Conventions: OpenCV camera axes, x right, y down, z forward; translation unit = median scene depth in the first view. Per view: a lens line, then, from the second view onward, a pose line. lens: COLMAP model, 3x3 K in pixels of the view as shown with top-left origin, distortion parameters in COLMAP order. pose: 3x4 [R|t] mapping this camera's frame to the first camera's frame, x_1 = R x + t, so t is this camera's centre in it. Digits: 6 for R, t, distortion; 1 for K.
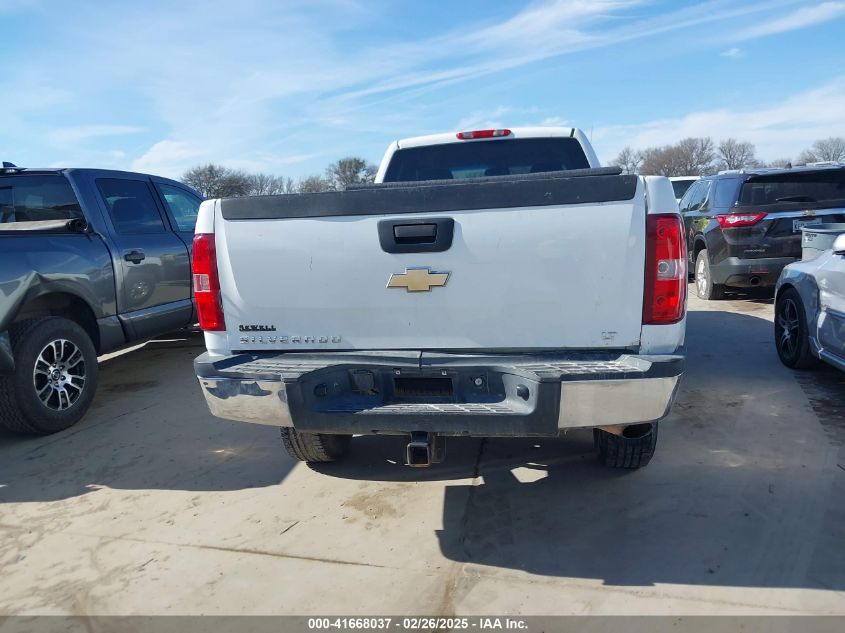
lens RADIAL K [[677.4, 0, 422.5], [0, 677.4, 316.5], [0, 0, 1]] dist [0.007134, -0.014914]
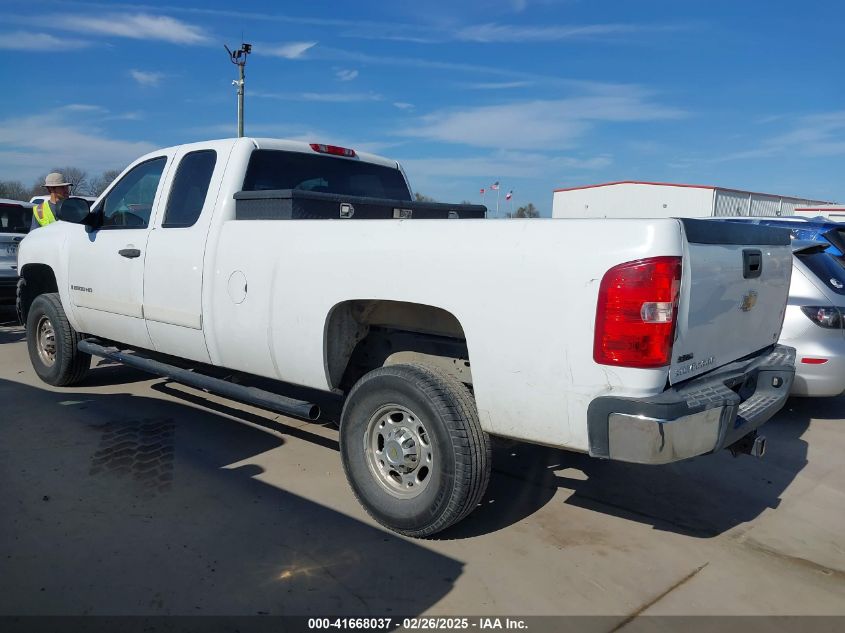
lens RADIAL K [[677.4, 0, 422.5], [0, 677.4, 316.5], [0, 0, 1]] dist [0.007134, -0.014914]
pose [[0.492569, -0.041767, 0.869270, -1.080477], [0.073880, 0.997249, 0.006053, -0.063026], [-0.867132, 0.061240, 0.494300, 0.733599]]
